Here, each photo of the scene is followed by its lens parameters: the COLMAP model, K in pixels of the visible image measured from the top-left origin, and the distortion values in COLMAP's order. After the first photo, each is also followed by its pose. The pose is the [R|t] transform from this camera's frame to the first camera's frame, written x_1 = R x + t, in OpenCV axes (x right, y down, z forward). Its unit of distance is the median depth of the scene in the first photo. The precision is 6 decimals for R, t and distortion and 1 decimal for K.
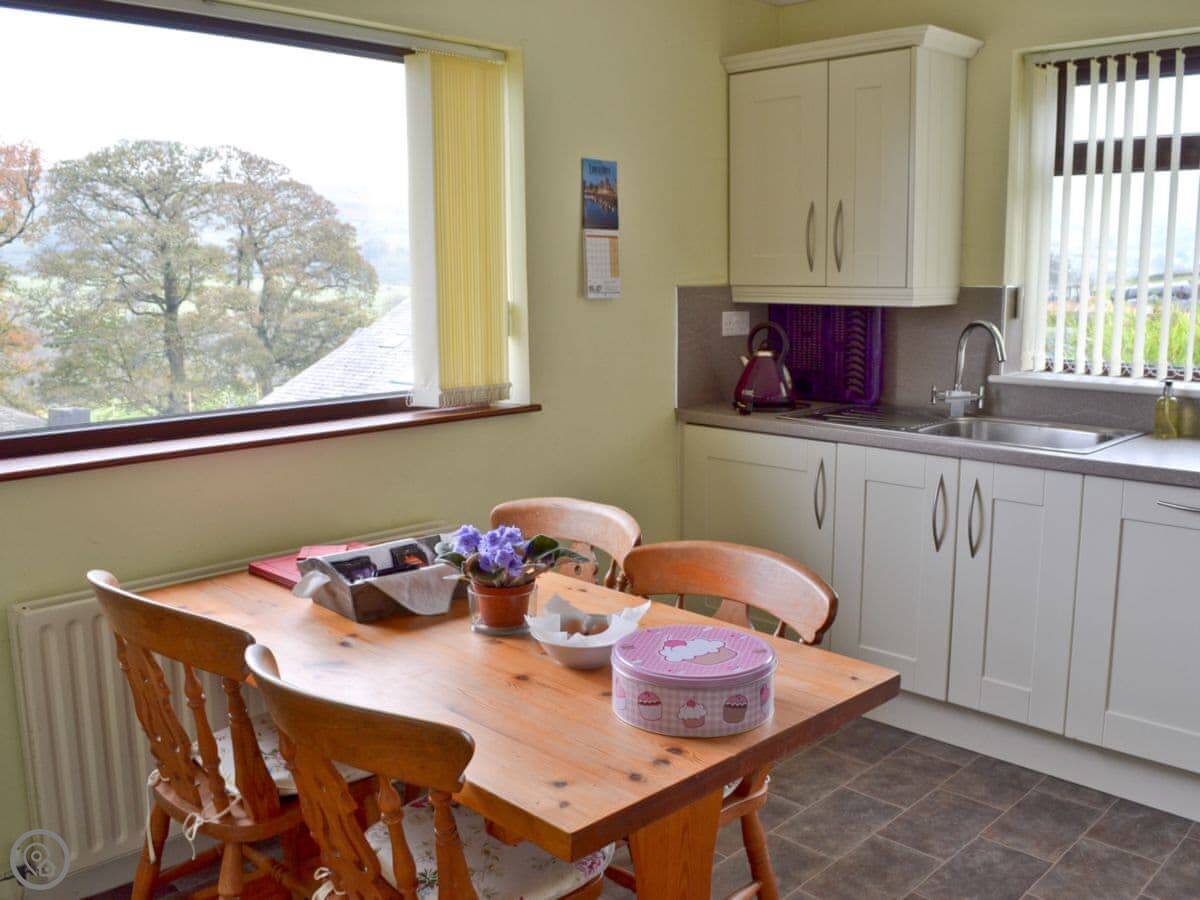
lens RADIAL K [[1091.3, 0, 599.1], [0, 1091.3, 454.0], [0, 0, 1]] dist [-0.075602, 0.000000]
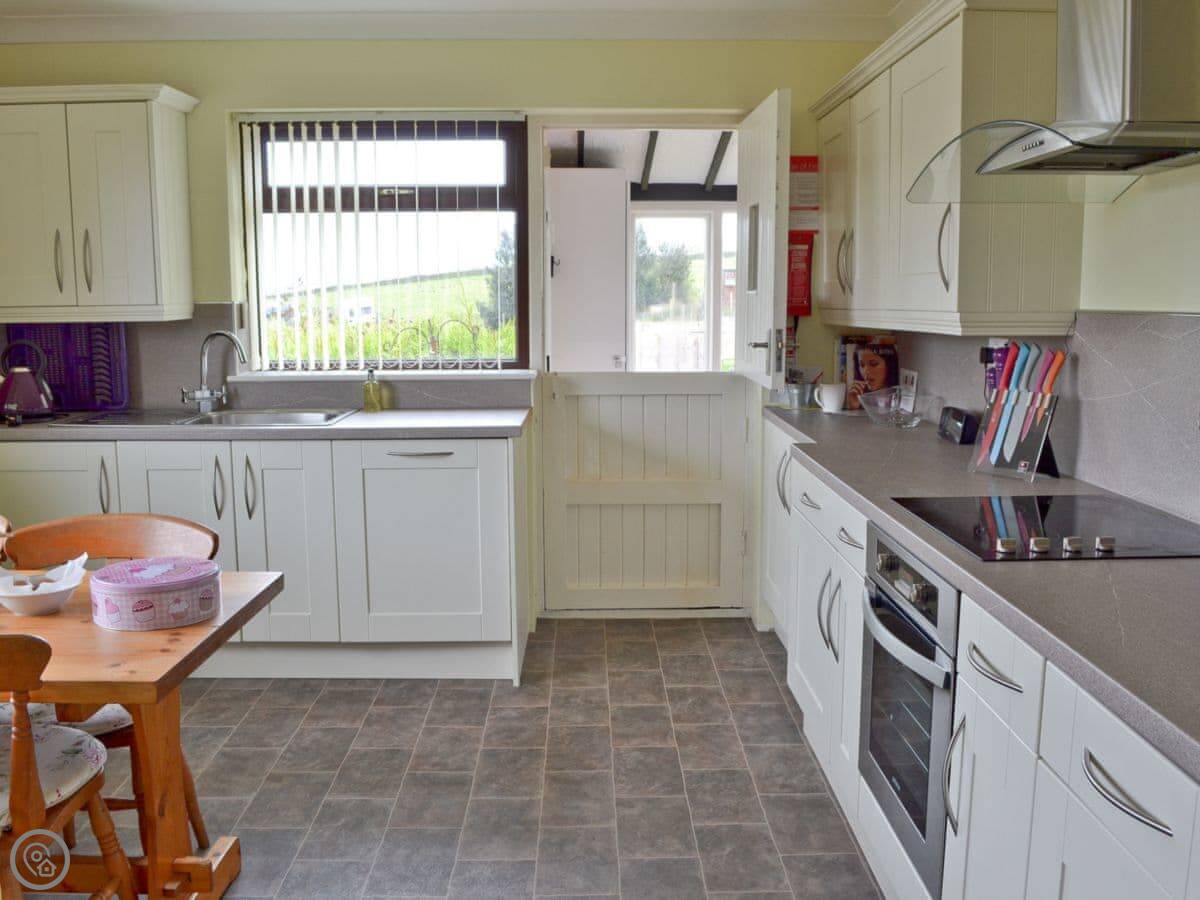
lens RADIAL K [[1091.3, 0, 602.8], [0, 1091.3, 450.7], [0, 0, 1]] dist [-0.075602, 0.000000]
pose [[0.706494, -0.098886, 0.700777, -0.222449], [0.116157, 0.992964, 0.023011, 0.034734], [-0.698122, 0.065143, 0.713010, -0.166943]]
